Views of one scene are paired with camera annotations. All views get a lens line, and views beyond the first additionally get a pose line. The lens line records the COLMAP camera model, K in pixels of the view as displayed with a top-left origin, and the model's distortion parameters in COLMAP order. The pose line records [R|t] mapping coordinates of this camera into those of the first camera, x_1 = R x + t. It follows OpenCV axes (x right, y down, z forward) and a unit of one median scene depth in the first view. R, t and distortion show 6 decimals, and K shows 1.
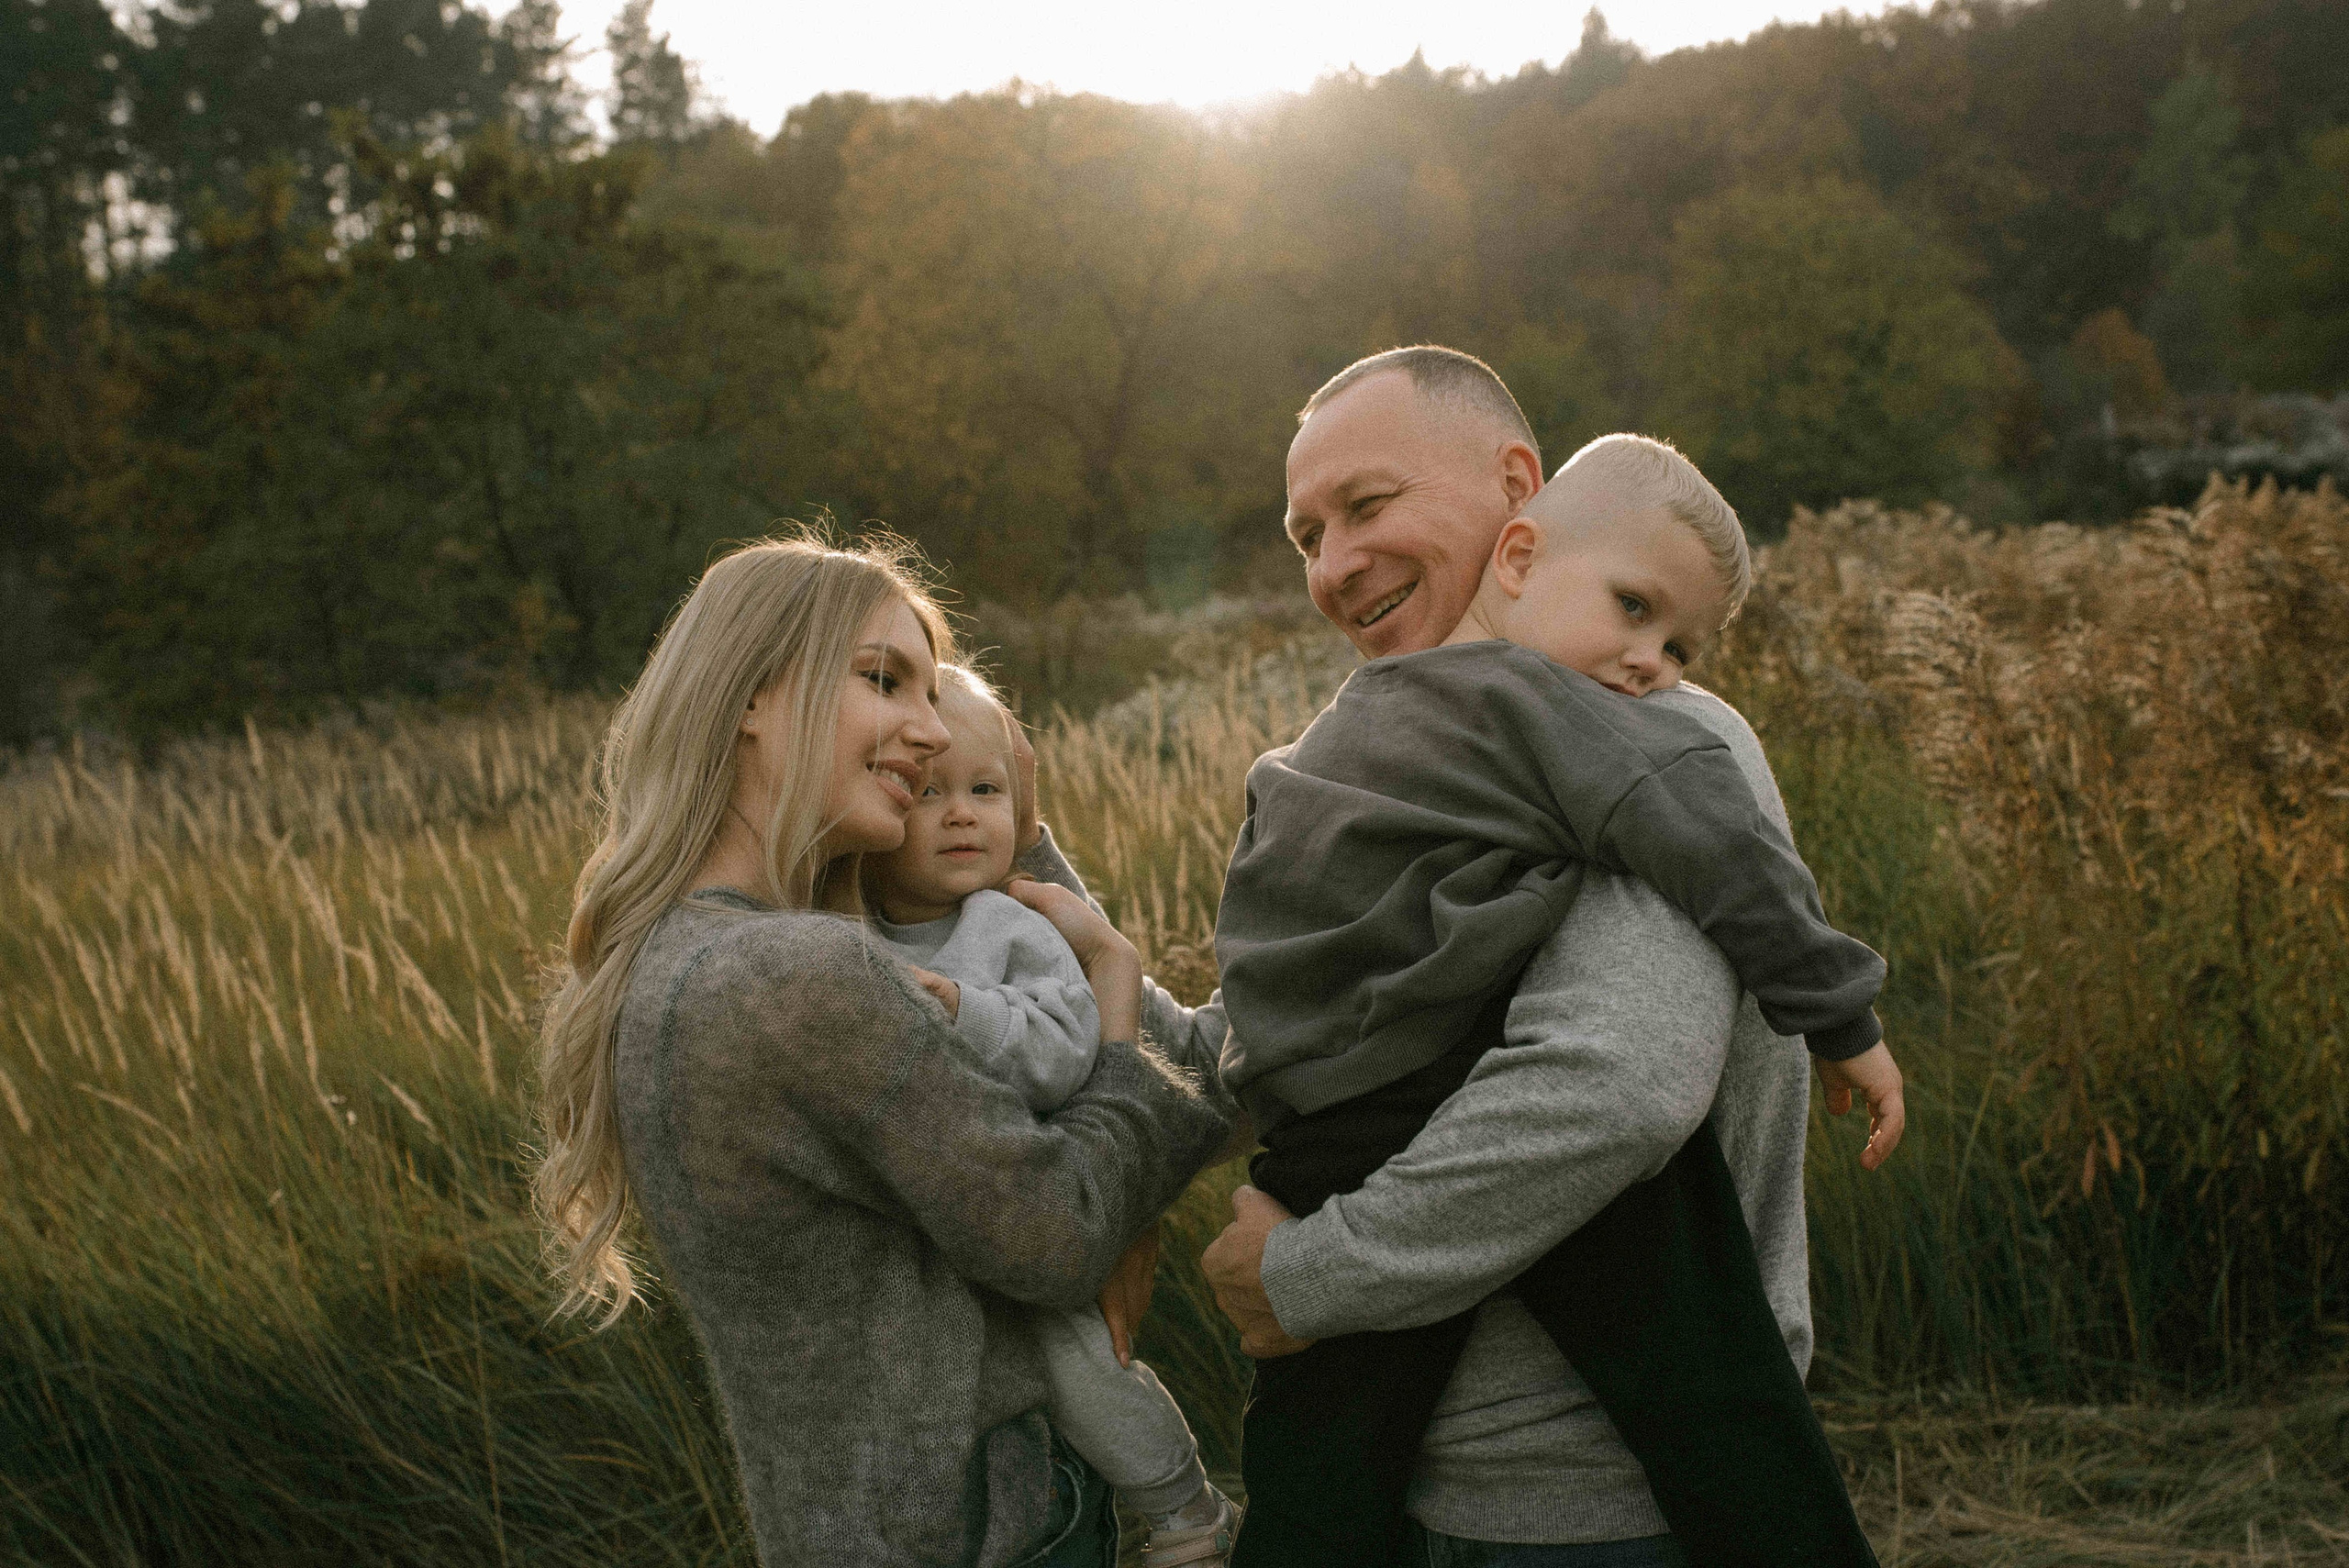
lens RADIAL K [[2563.8, 0, 1185.7], [0, 2563.8, 956.0], [0, 0, 1]] dist [-0.069970, 0.113103]
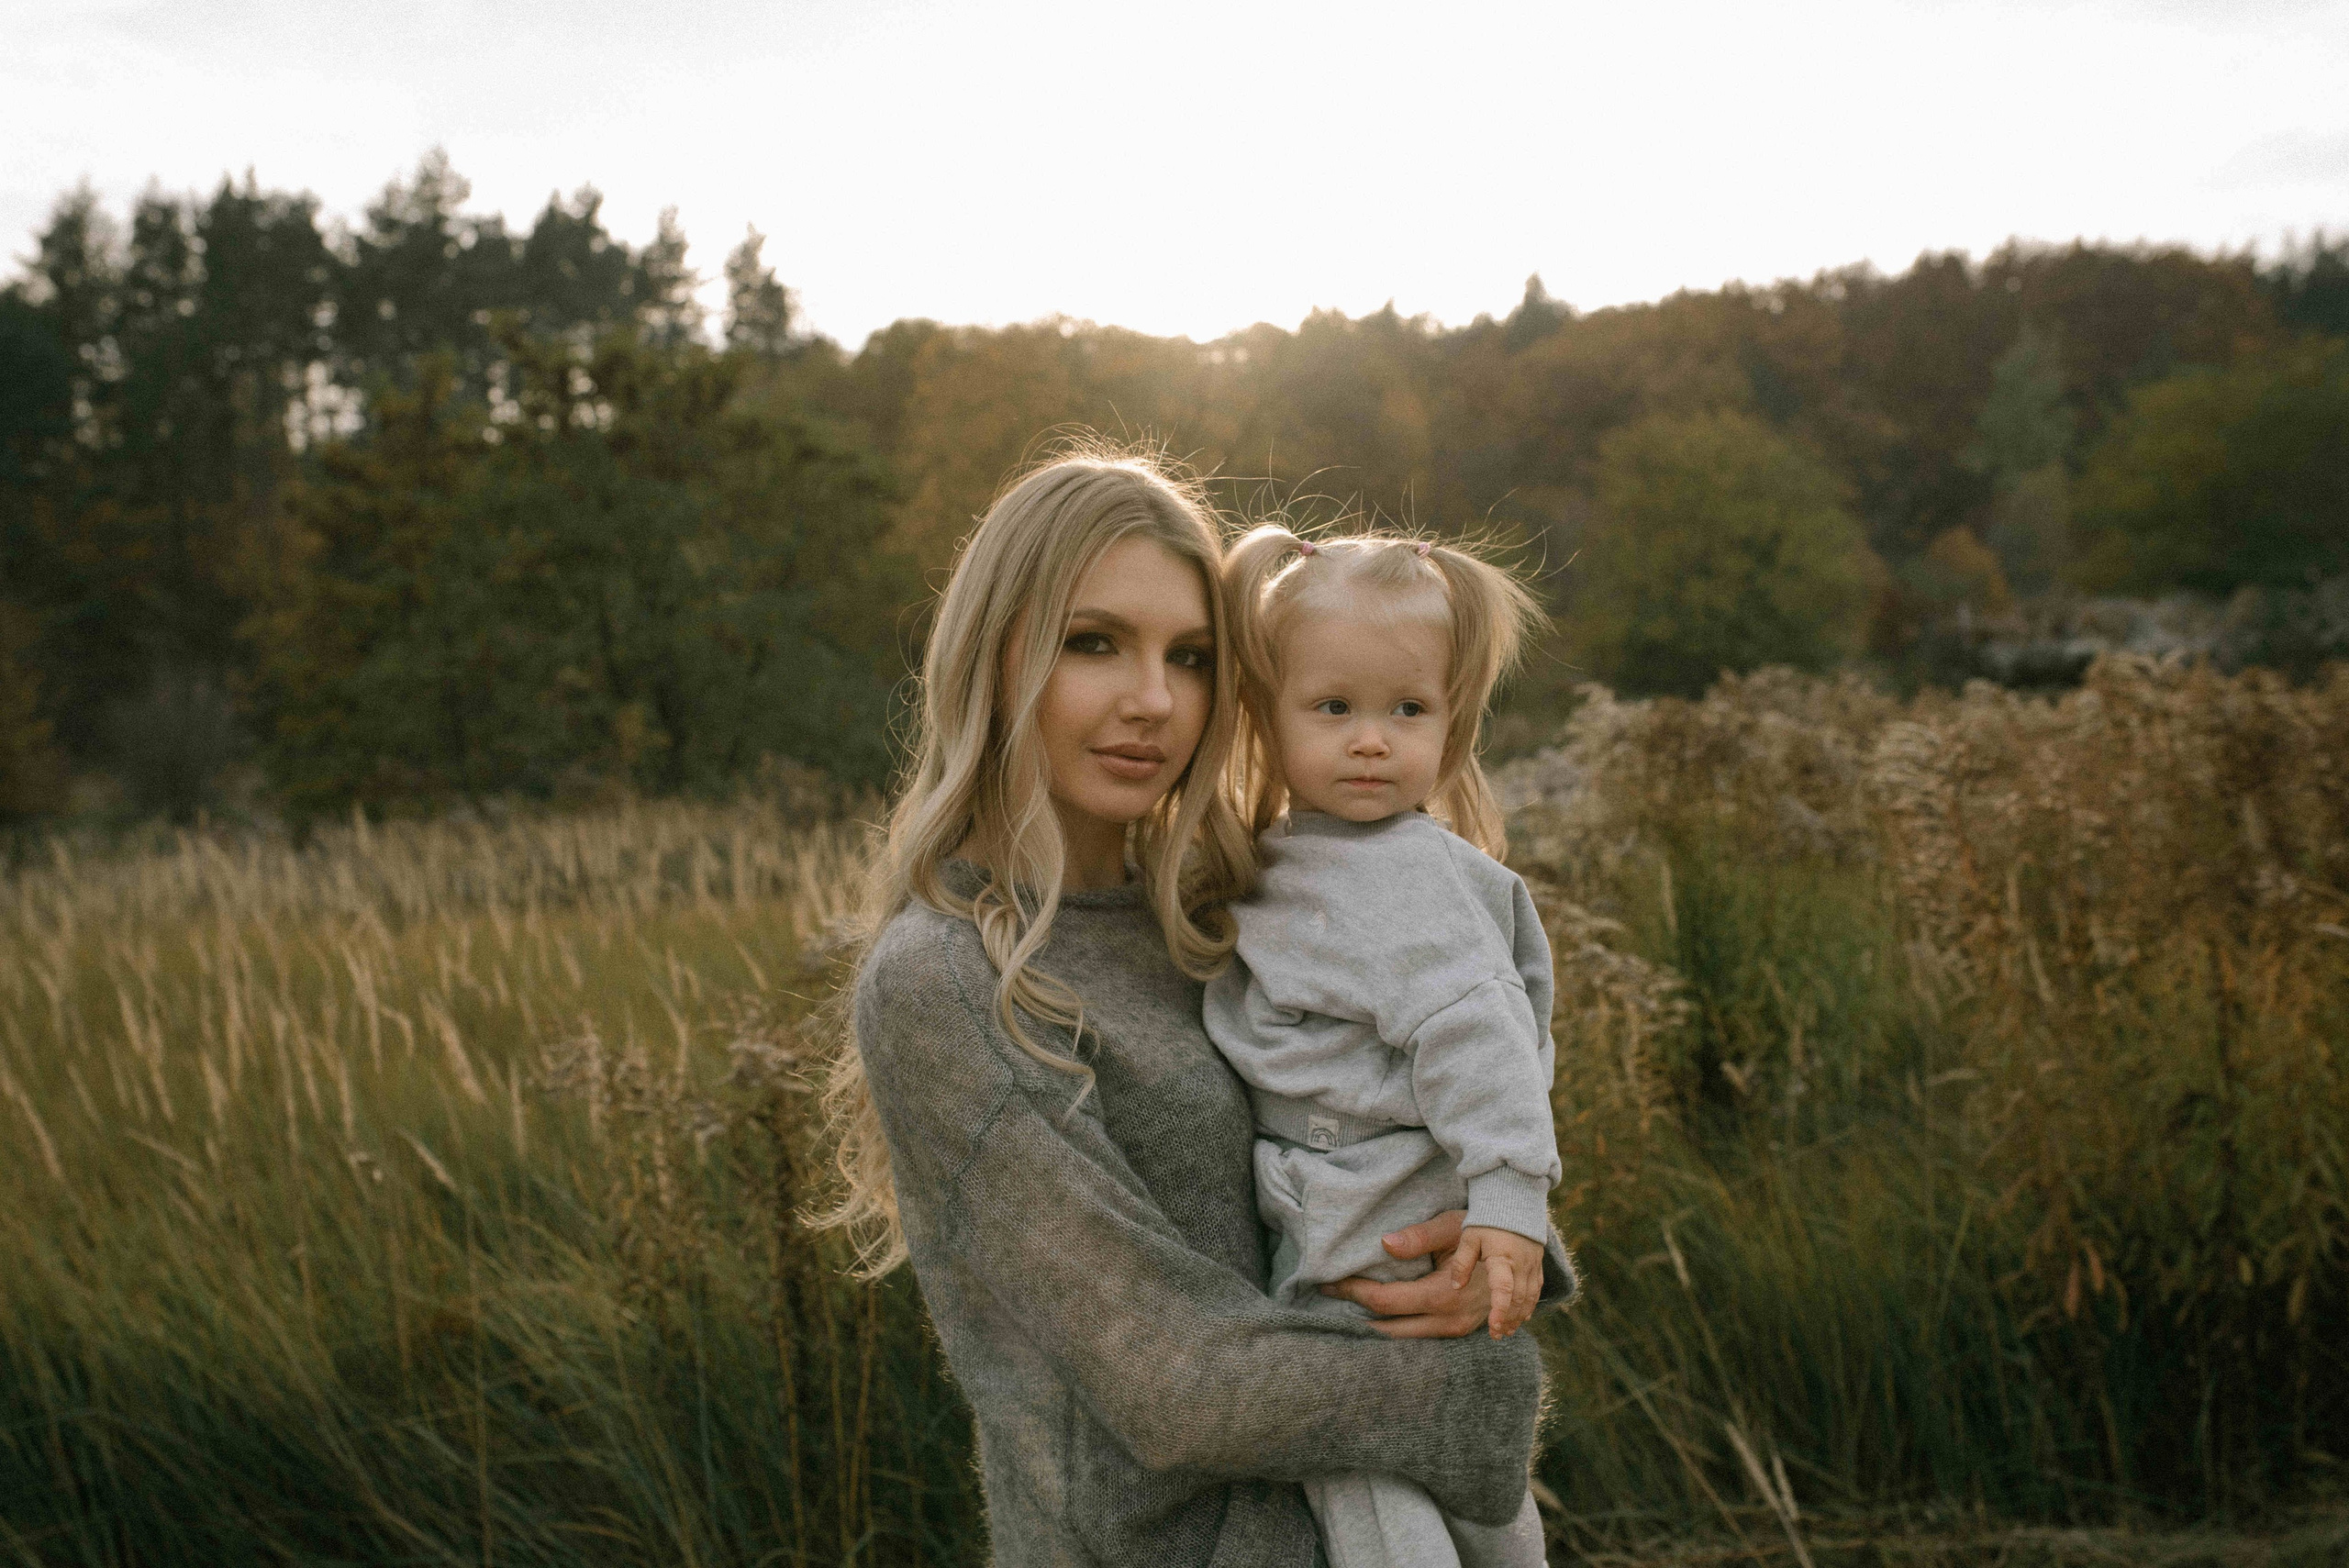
lens RADIAL K [[2529.5, 0, 1174.5], [0, 2529.5, 784.0], [0, 0, 1]] dist [-0.035623, 0.009694]
pose [[0.999339, 0.034477, -0.011509, 0.009358], [-0.035490, 0.993927, -0.104161, 0.003124], [0.007848, 0.104500, 0.994494, -0.160751]]
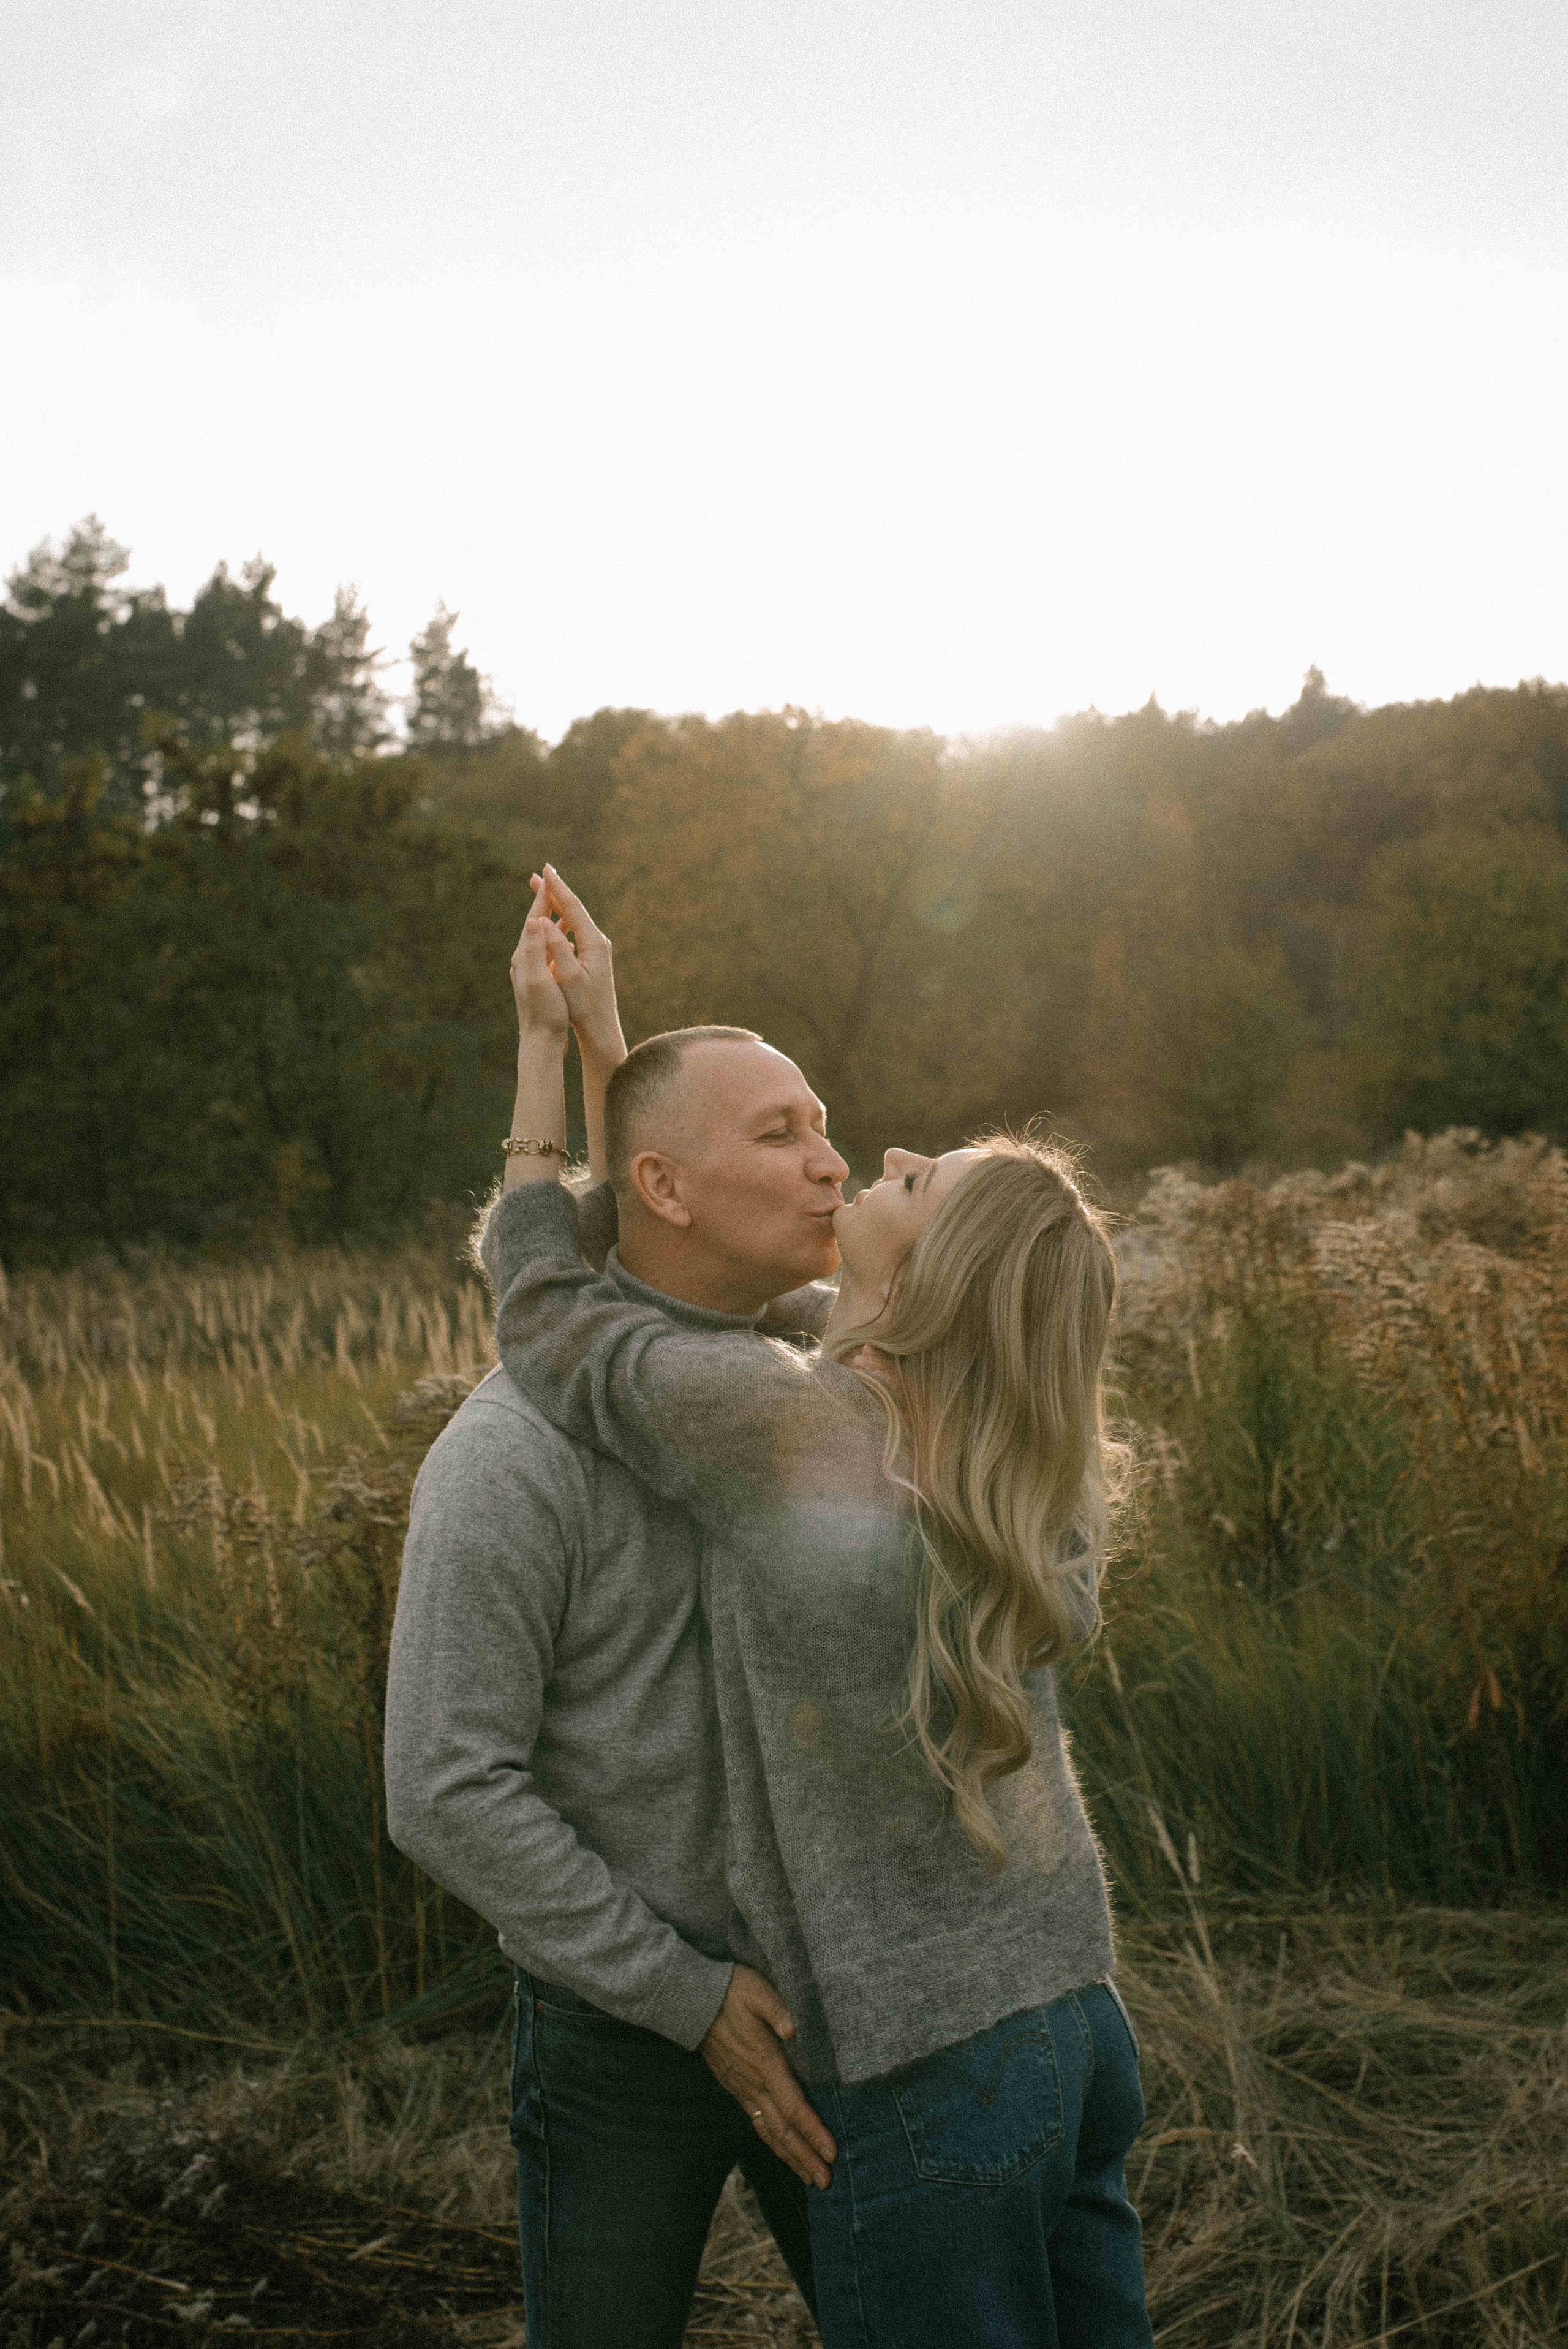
lens RADIAL K [[2055.2, 0, 720.9], [0, 2055.2, 1168.1], [0, 0, 1]] dist [-0.048099, 0.058627]
pose [[0.999010, 0.044459, 0.001726, -0.077448], [-0.043657, 0.986994, -0.154718, -0.009973], [-0.008582, 0.154490, 0.987957, 0.146131]]
